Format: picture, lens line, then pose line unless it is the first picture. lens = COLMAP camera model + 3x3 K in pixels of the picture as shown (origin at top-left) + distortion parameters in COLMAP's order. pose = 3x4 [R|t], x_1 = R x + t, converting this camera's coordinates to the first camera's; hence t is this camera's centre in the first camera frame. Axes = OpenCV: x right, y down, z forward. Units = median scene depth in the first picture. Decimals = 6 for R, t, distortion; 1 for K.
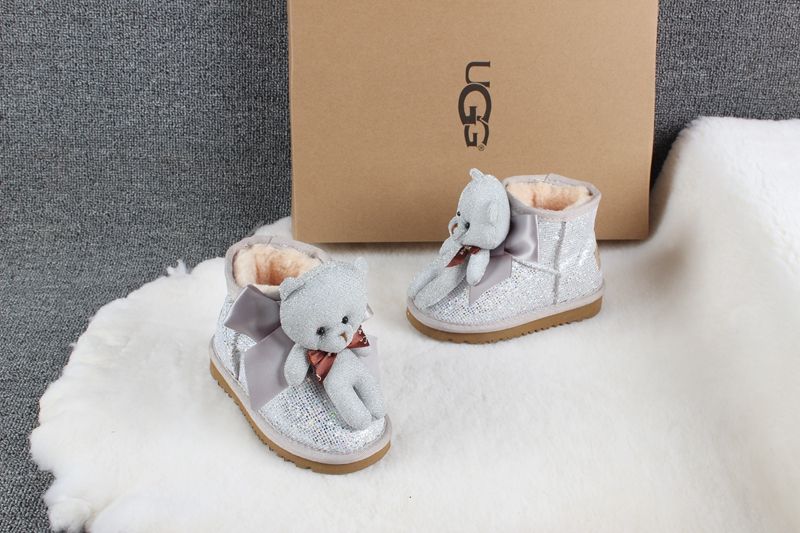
lens RADIAL K [[987.4, 0, 402.5], [0, 987.4, 257.3], [0, 0, 1]] dist [-0.050139, 0.000000]
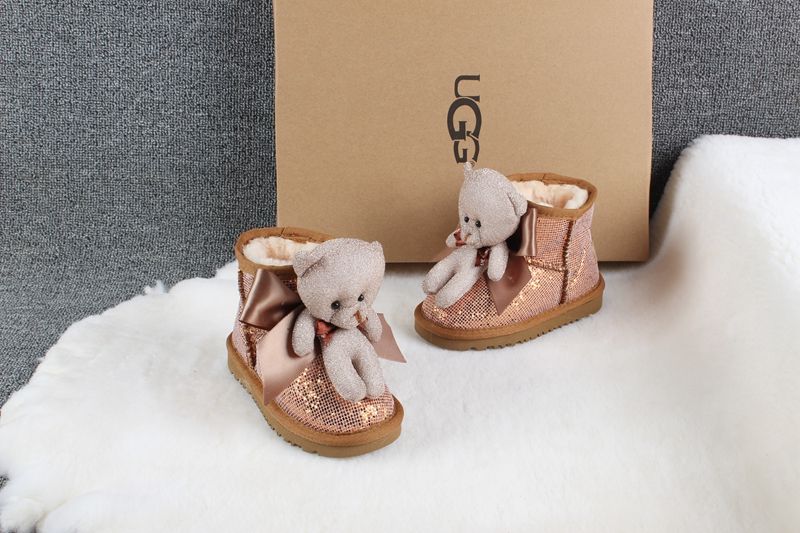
lens RADIAL K [[1053.0, 0, 400.8], [0, 1053.0, 254.6], [0, 0, 1]] dist [-0.034978, 0.000000]
pose [[0.999532, 0.002605, -0.030463, 0.040732], [-0.005555, 0.995252, -0.097168, 0.074330], [0.030065, 0.097292, 0.994802, -0.016089]]
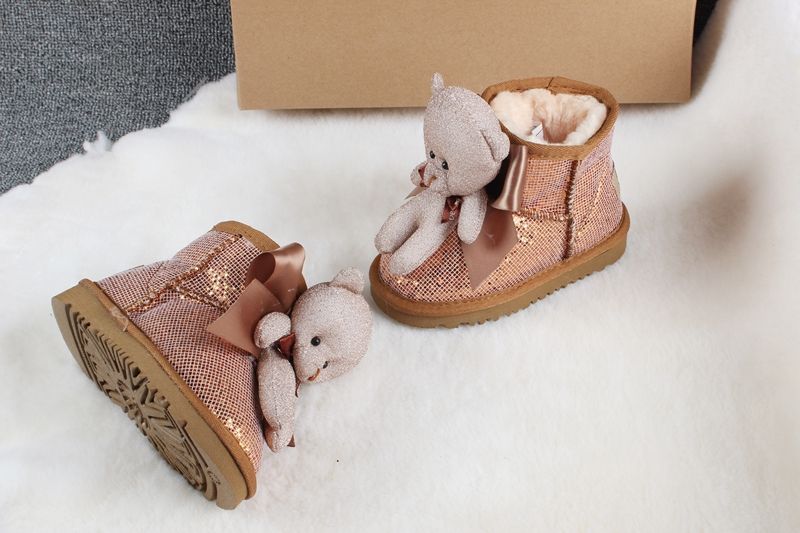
lens RADIAL K [[1123.0, 0, 392.4], [0, 1123.0, 271.1], [0, 0, 1]] dist [-0.015018, 0.000000]
pose [[0.996982, 0.007441, -0.077273, 0.084524], [0.007923, 0.980444, 0.196640, -0.062942], [0.077225, -0.196659, 0.977426, 0.089444]]
